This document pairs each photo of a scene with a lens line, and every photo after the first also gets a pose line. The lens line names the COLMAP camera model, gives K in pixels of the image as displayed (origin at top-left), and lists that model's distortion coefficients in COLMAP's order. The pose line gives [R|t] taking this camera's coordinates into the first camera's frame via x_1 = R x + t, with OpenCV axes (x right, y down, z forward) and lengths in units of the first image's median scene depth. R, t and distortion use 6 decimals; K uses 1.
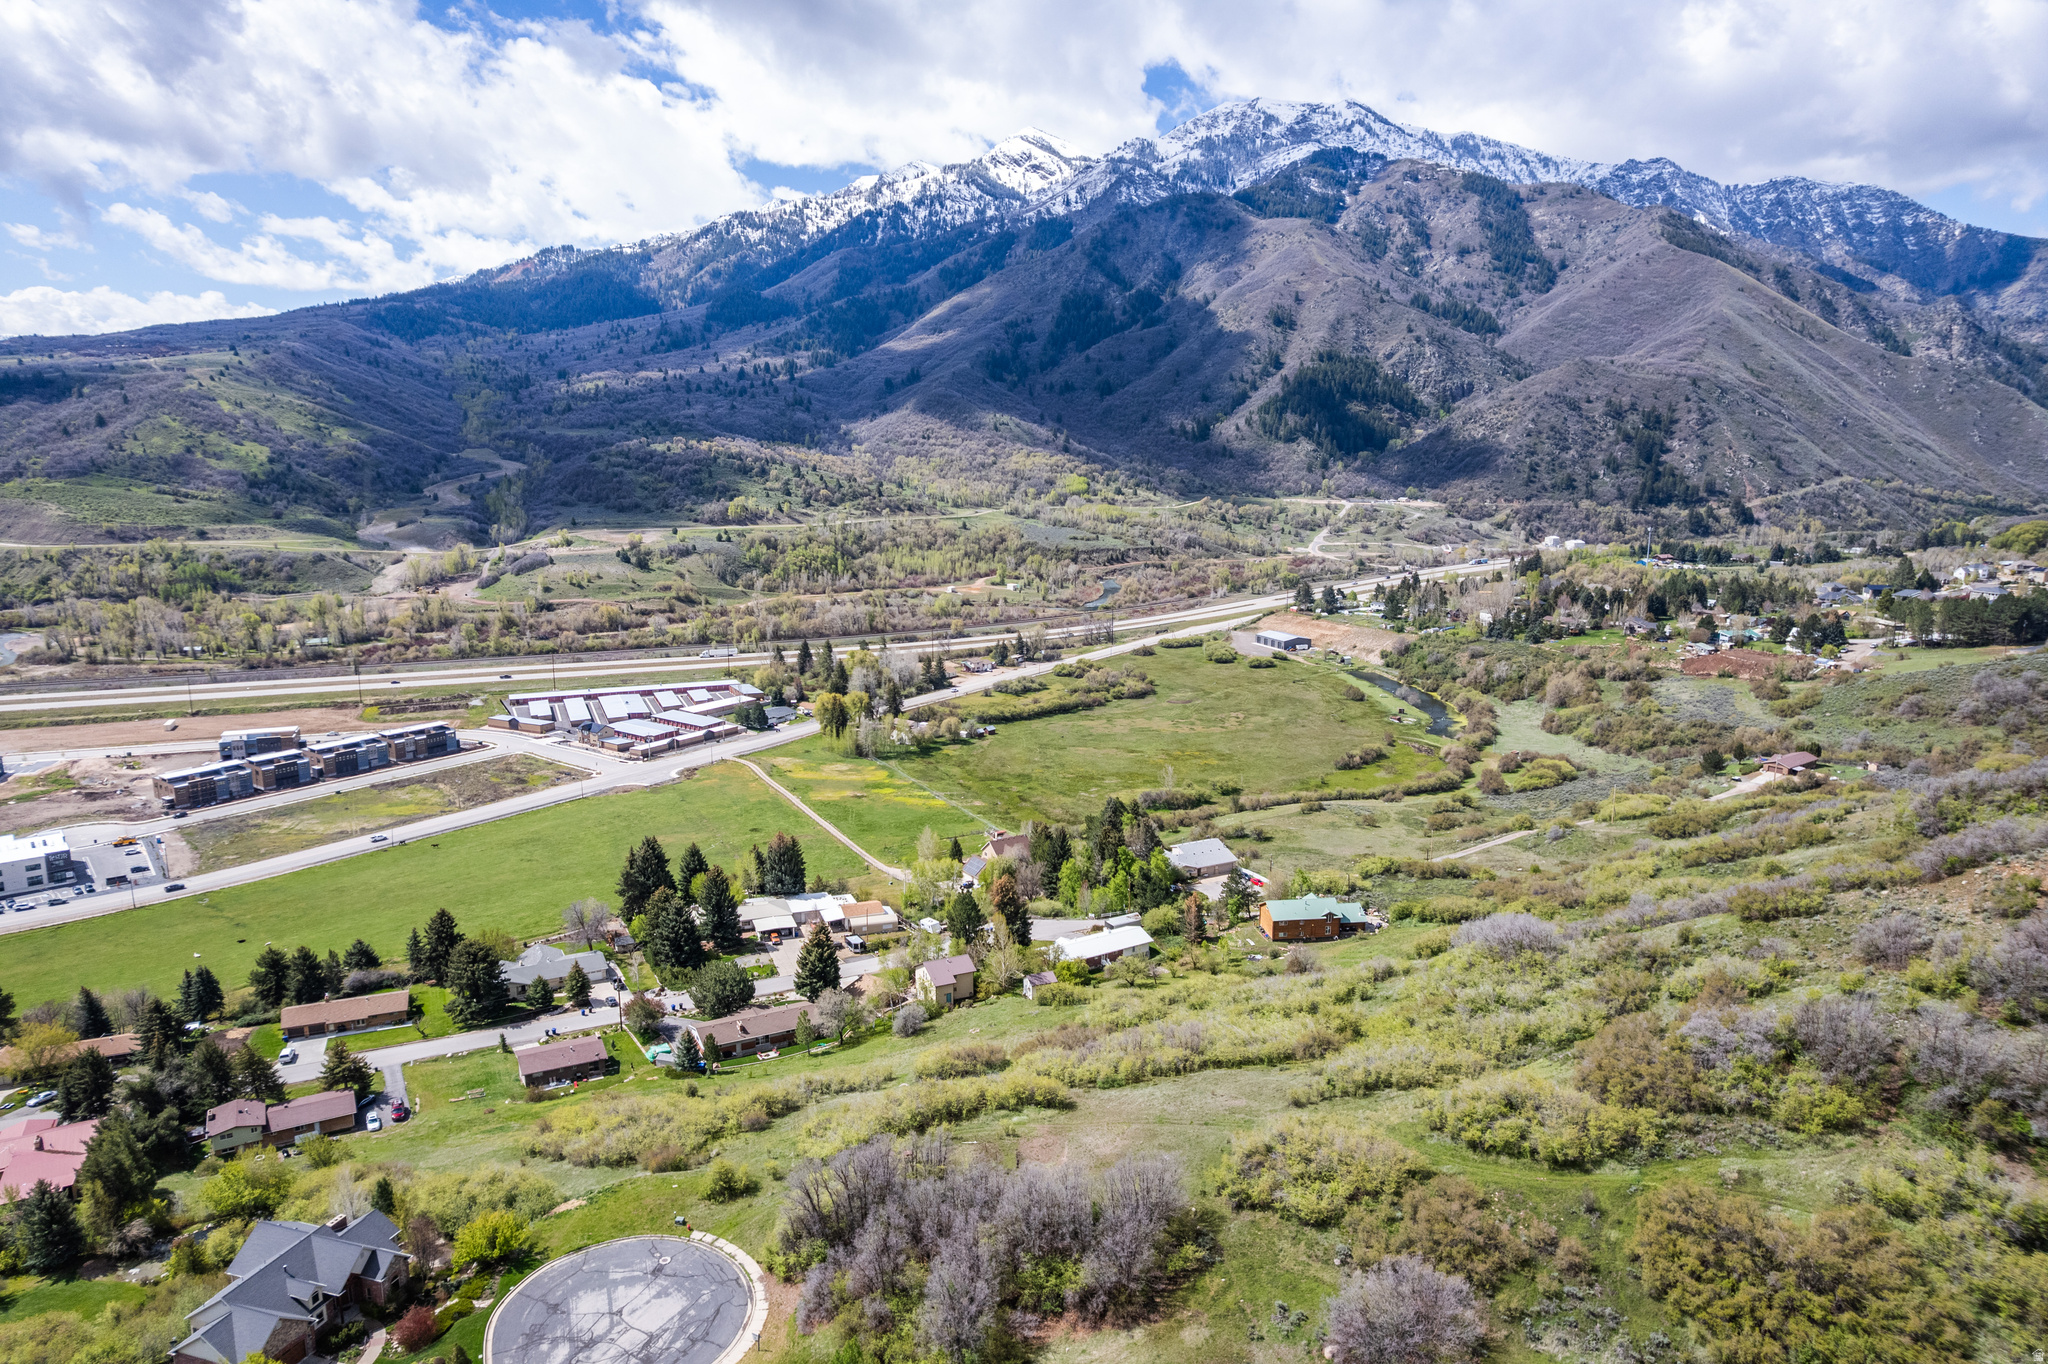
lens RADIAL K [[1315.7, 0, 1022.8], [0, 1315.7, 680.4], [0, 0, 1]] dist [-0.083869, 0.076566]
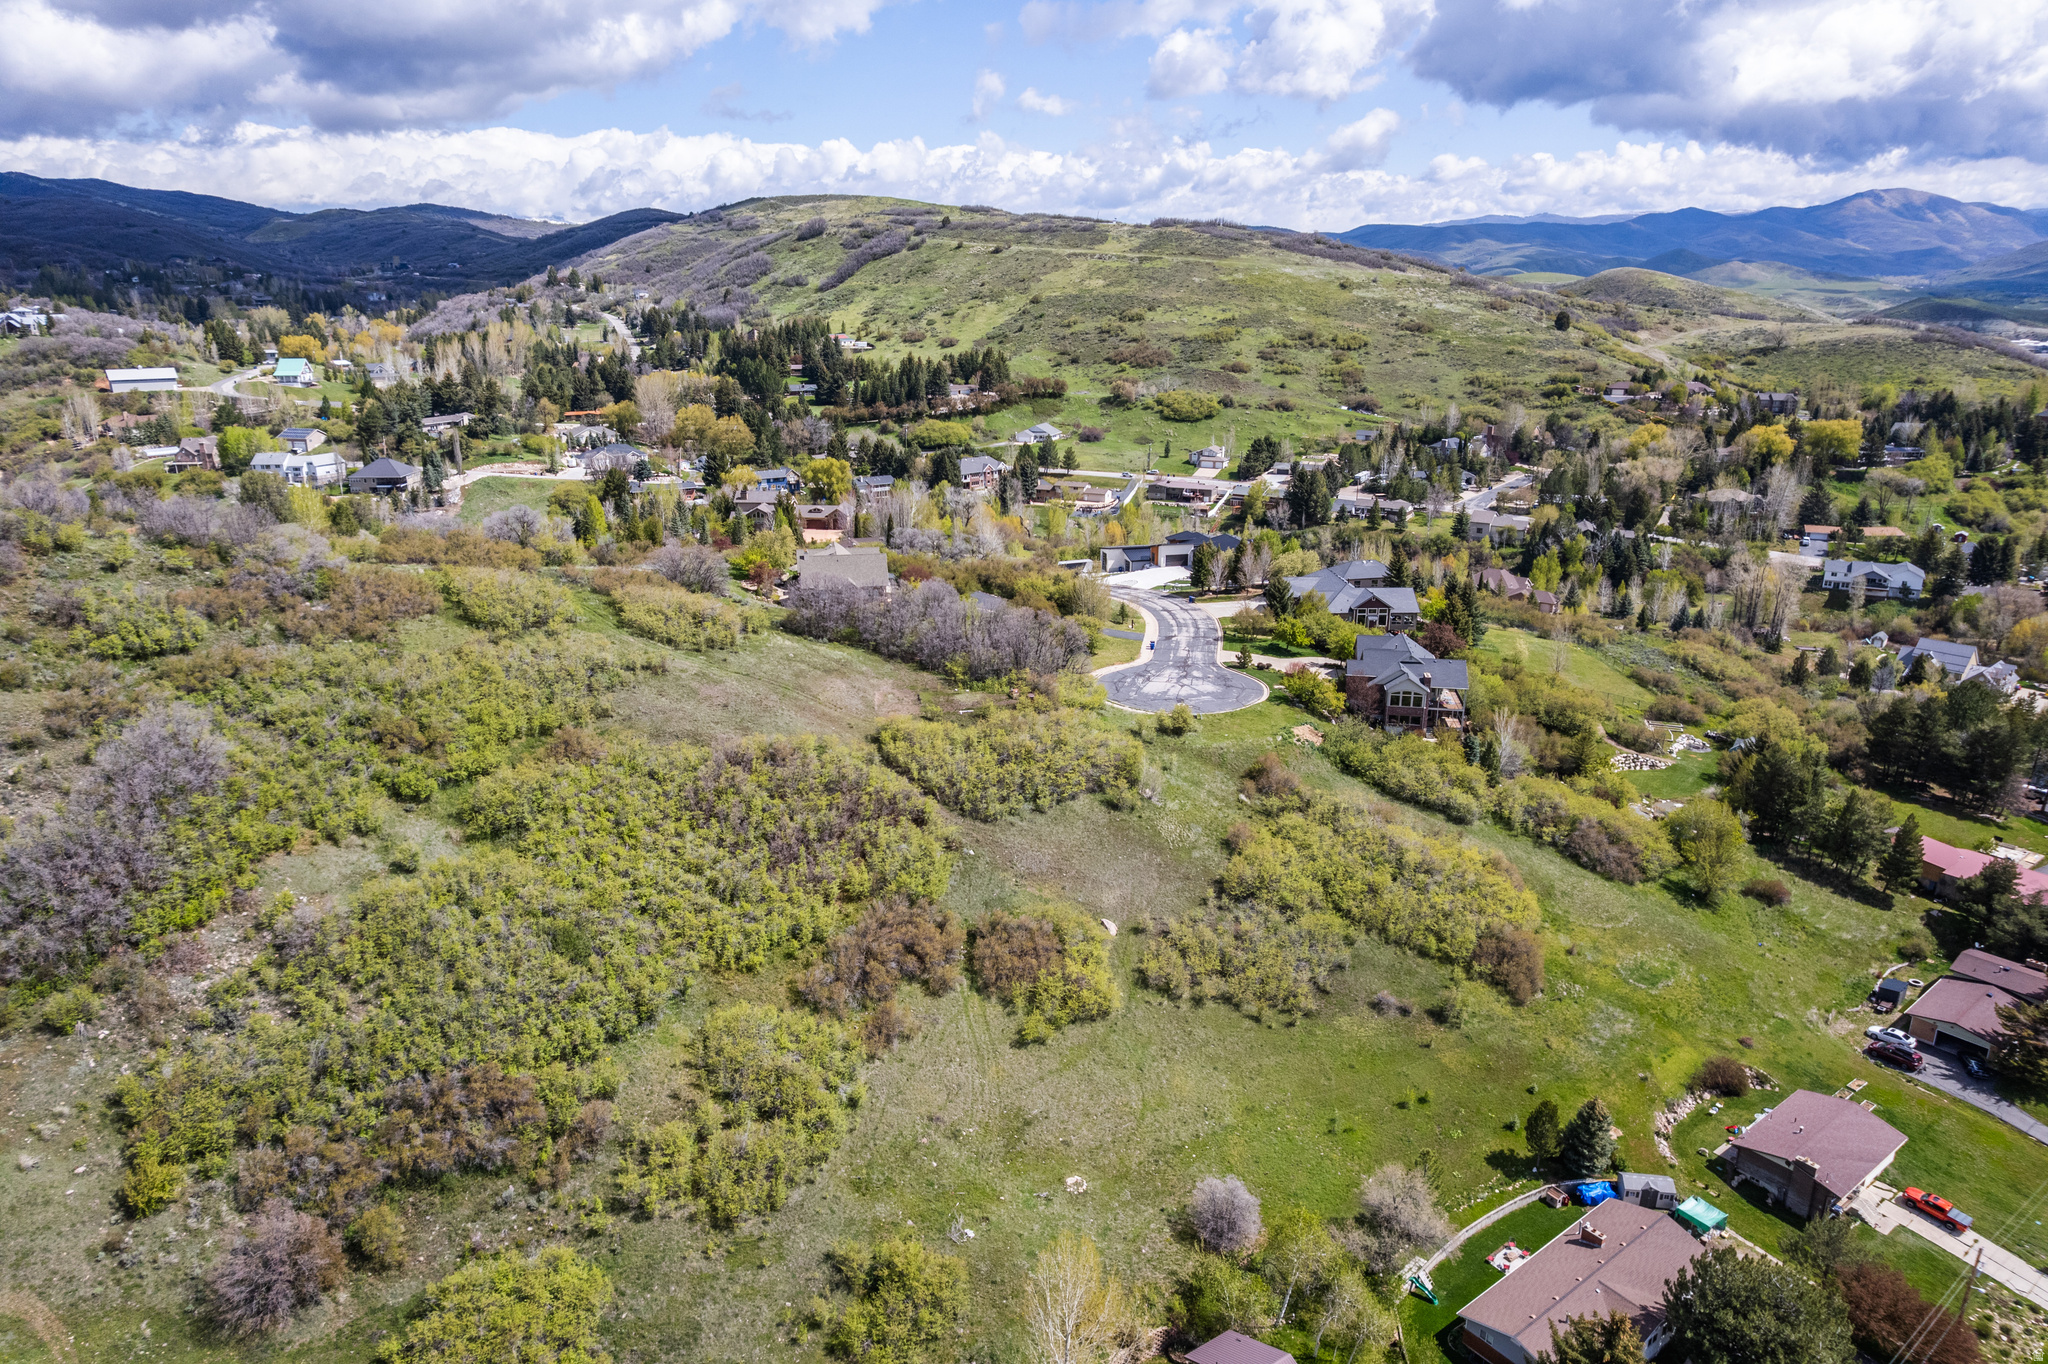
lens RADIAL K [[1320.9, 0, 1022.8], [0, 1320.9, 669.9], [0, 0, 1]] dist [-0.079163, 0.072392]
pose [[-0.989466, 0.033394, -0.140861, 0.006562], [-0.036401, 0.884374, 0.465358, -0.018657], [0.140114, 0.465583, -0.873842, 0.196142]]
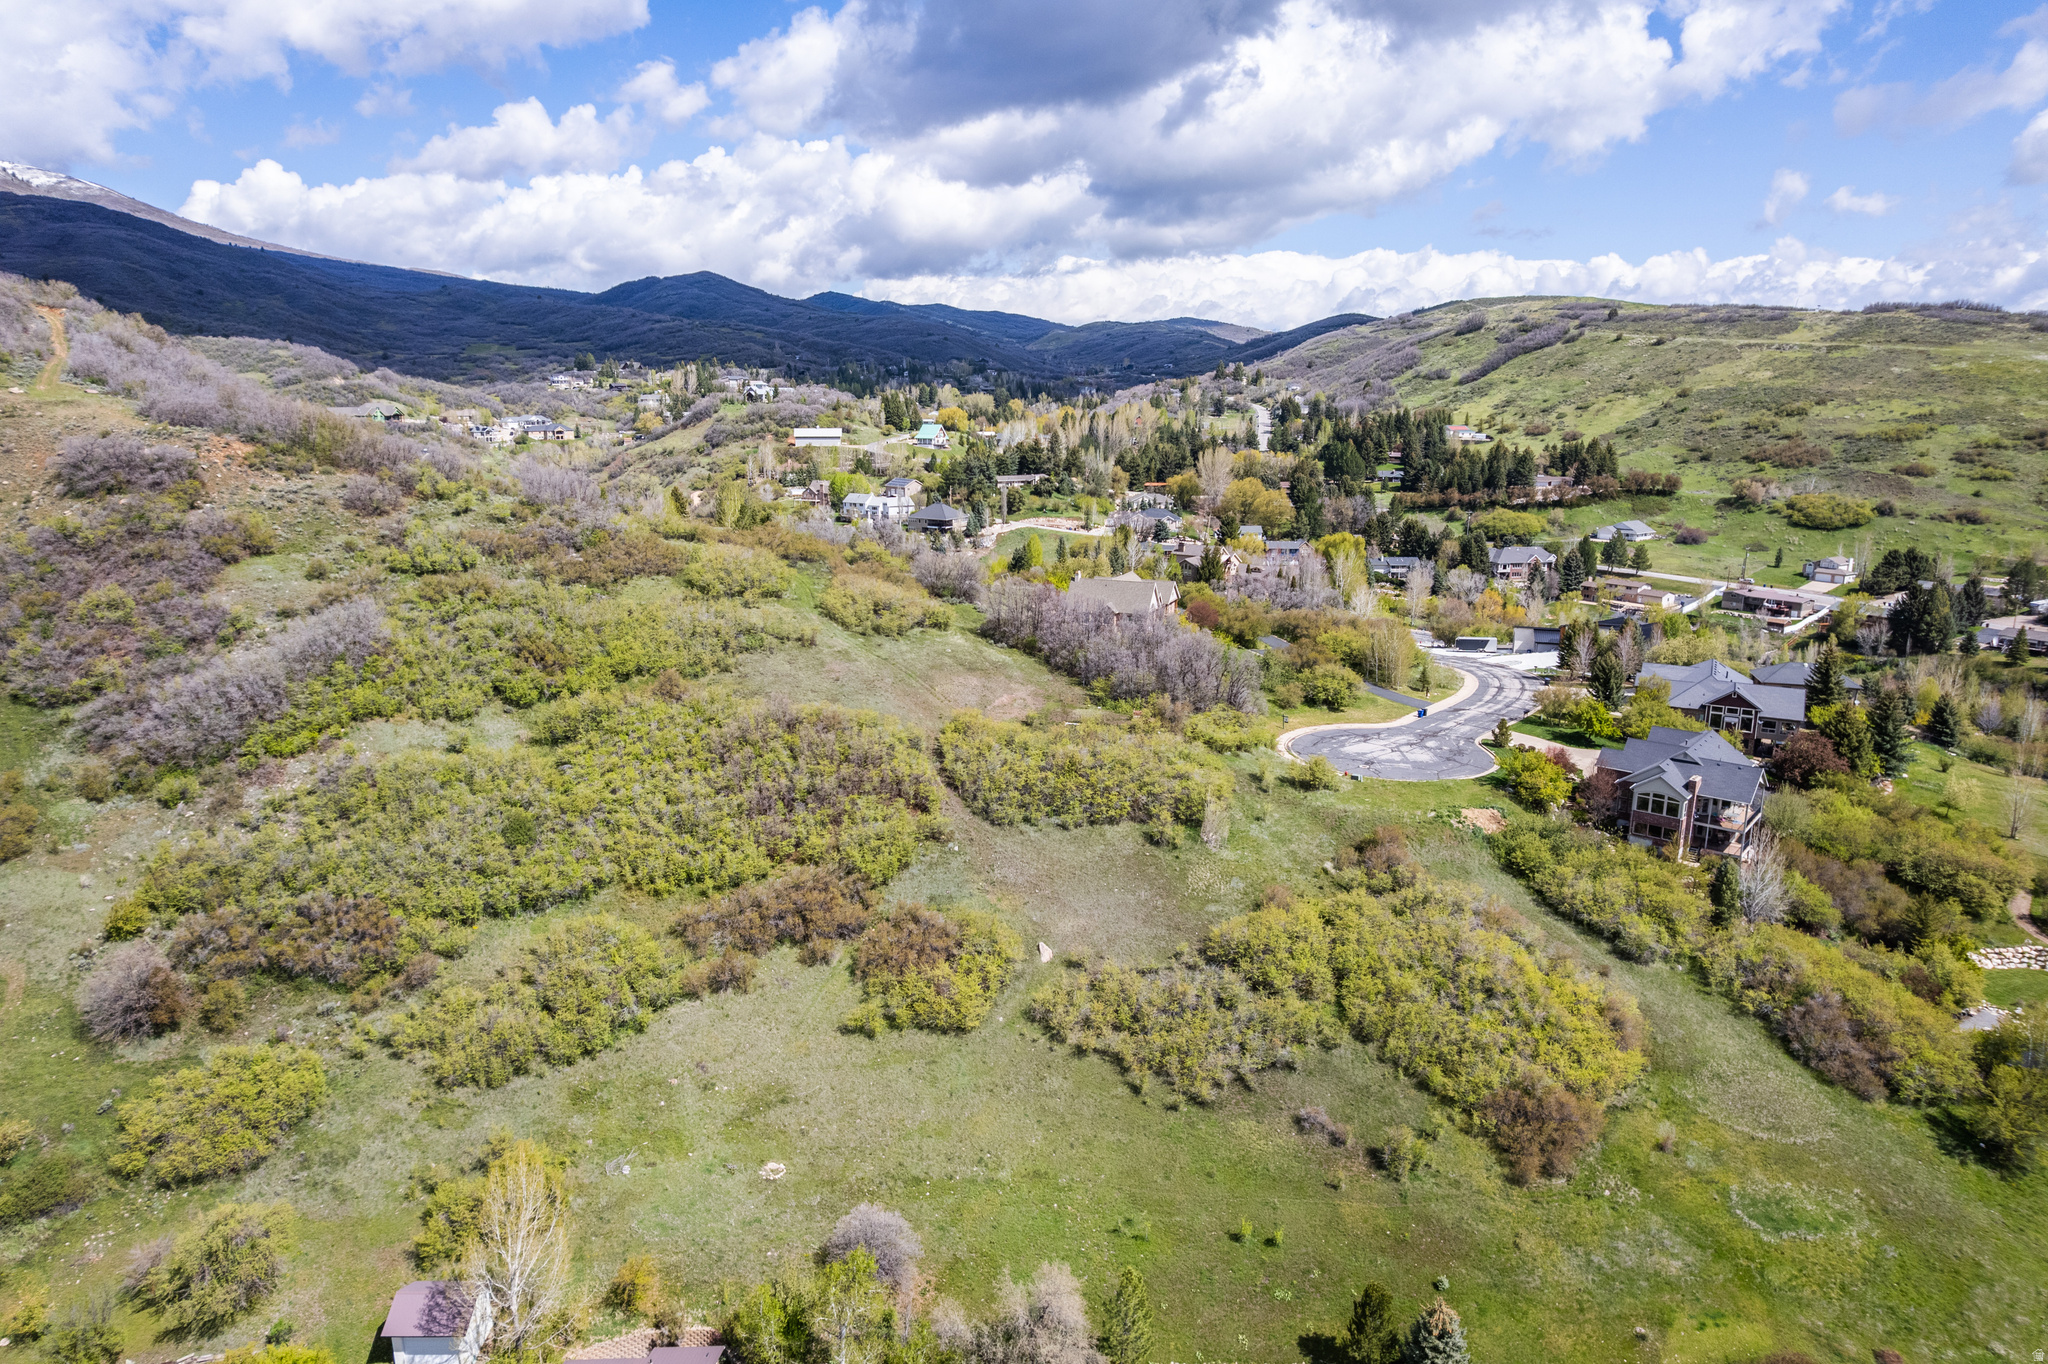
lens RADIAL K [[1320.9, 0, 1022.8], [0, 1320.9, 669.9], [0, 0, 1]] dist [-0.079163, 0.072392]
pose [[-0.920360, -0.093406, 0.379753, -0.039502], [0.064253, 0.921744, 0.382440, -0.007874], [-0.385758, 0.376383, -0.842334, 0.187885]]
